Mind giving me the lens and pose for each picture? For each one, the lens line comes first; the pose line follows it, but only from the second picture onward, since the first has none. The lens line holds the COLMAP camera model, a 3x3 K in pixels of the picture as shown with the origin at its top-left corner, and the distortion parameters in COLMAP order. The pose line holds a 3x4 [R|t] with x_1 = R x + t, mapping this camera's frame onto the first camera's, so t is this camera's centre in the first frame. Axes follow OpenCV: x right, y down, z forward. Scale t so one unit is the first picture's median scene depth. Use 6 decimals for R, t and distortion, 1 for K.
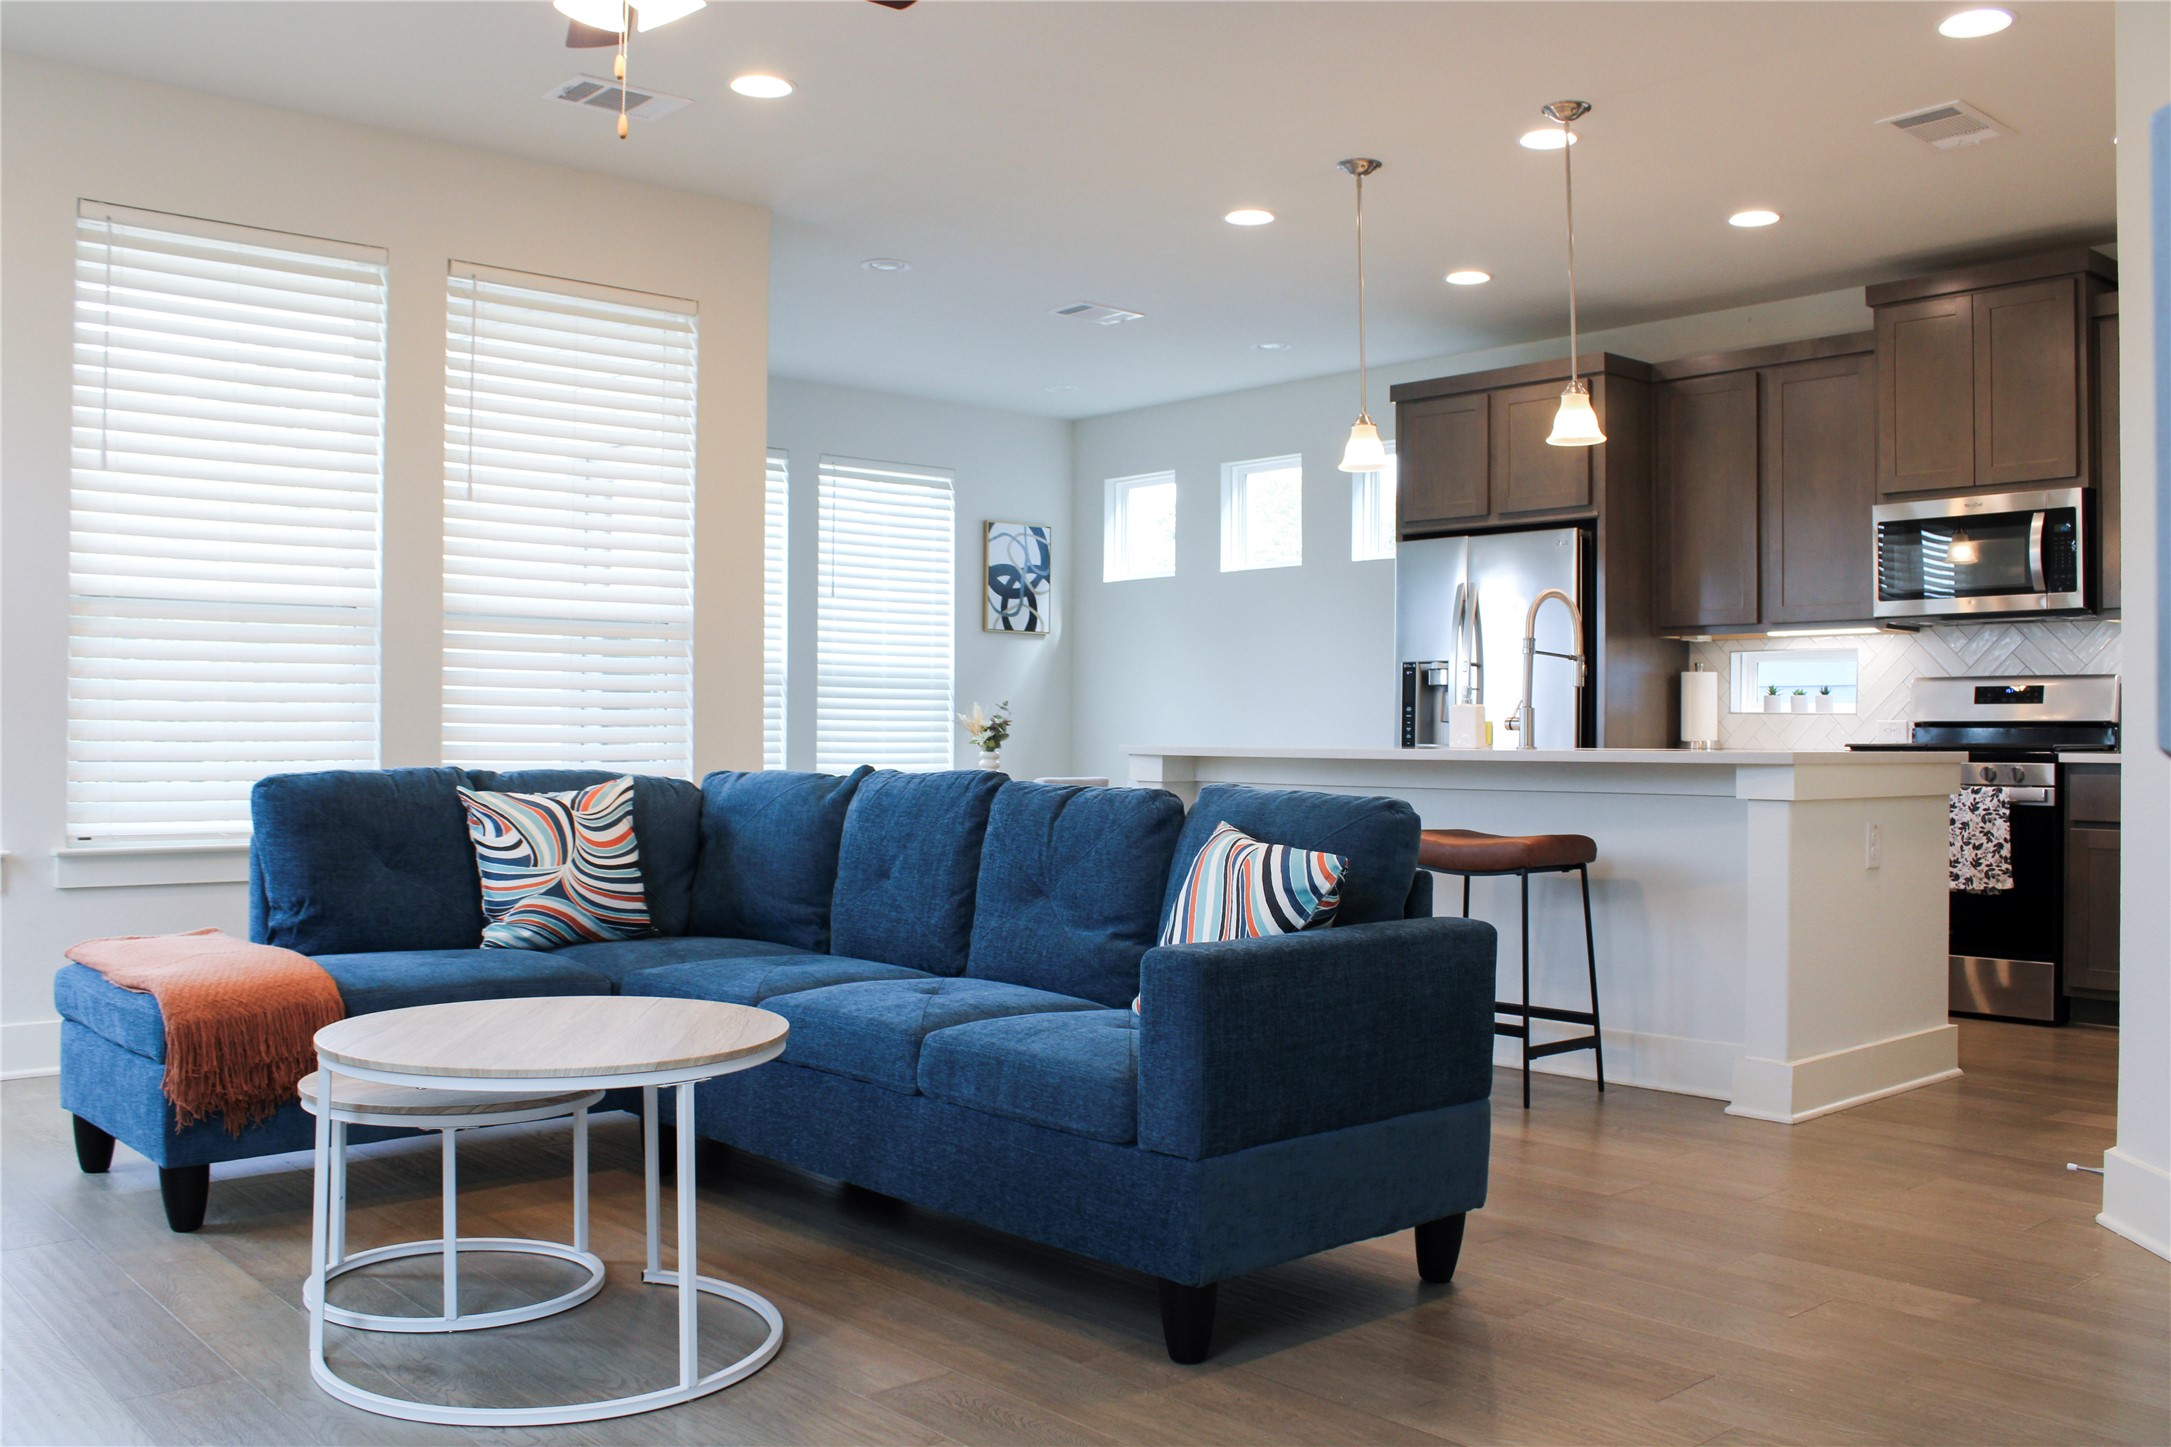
lens RADIAL K [[1895.9, 0, 1105.6], [0, 1895.9, 700.8], [0, 0, 1]] dist [-0.100629, 0.028537]
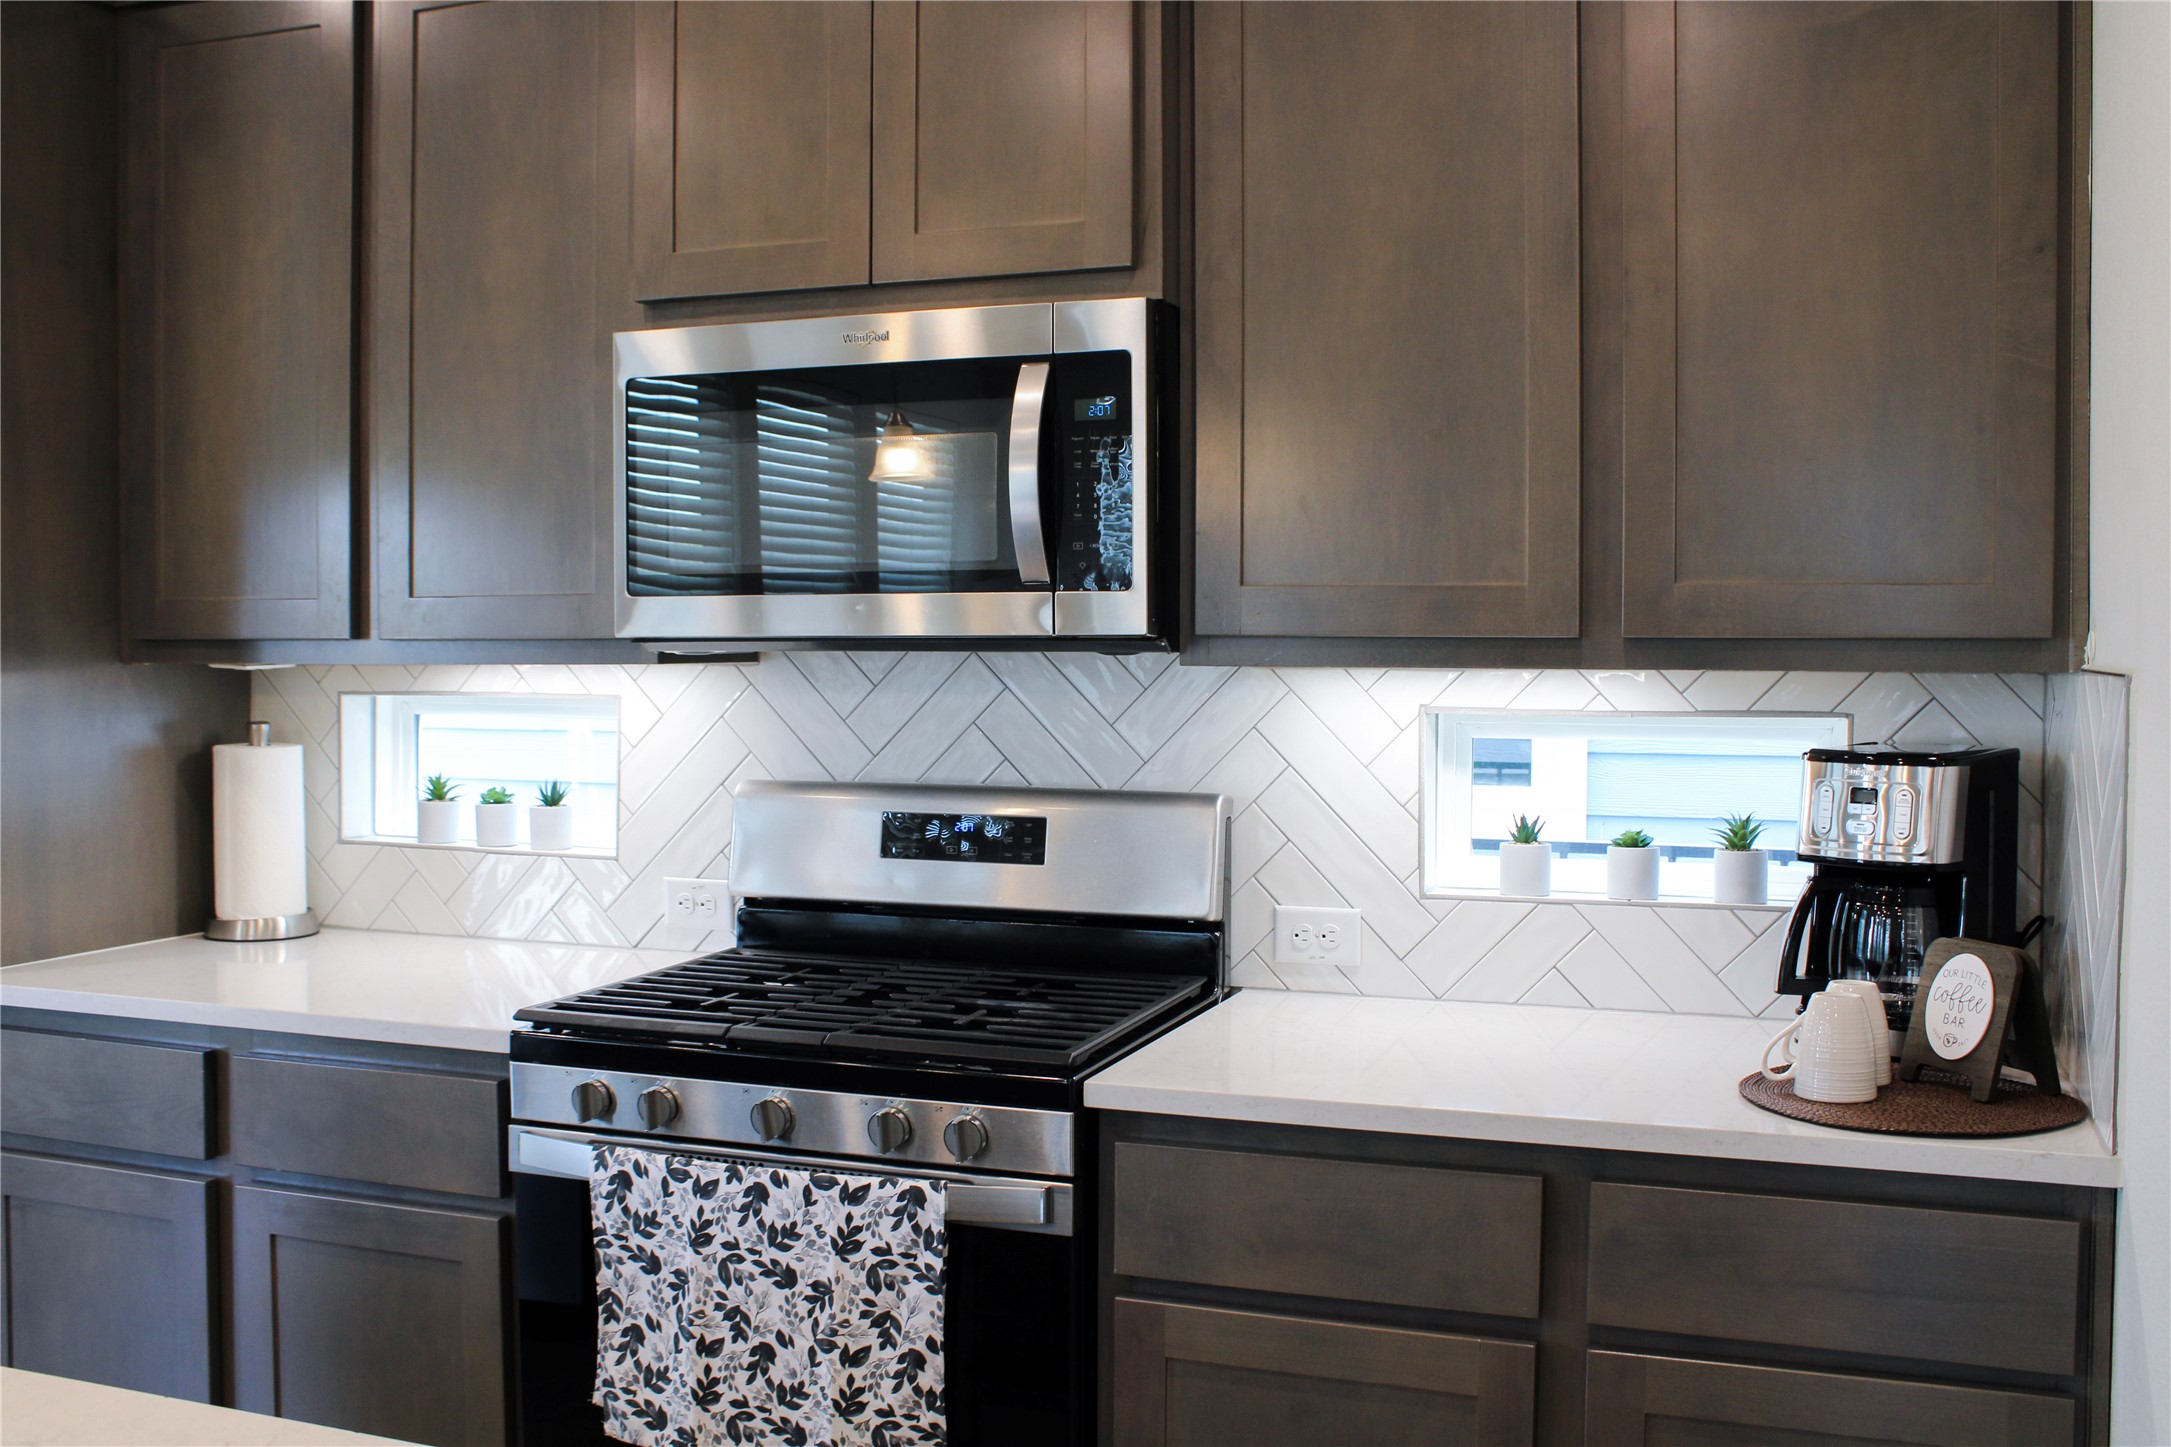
lens RADIAL K [[2027.5, 0, 1086.1], [0, 2027.5, 706.3], [0, 0, 1]] dist [-0.085015, 0.000000]
pose [[0.887934, -0.022249, 0.459432, 0.275076], [-0.002098, 0.998623, 0.052415, -0.046408], [-0.459966, -0.047505, 0.886665, 0.533690]]
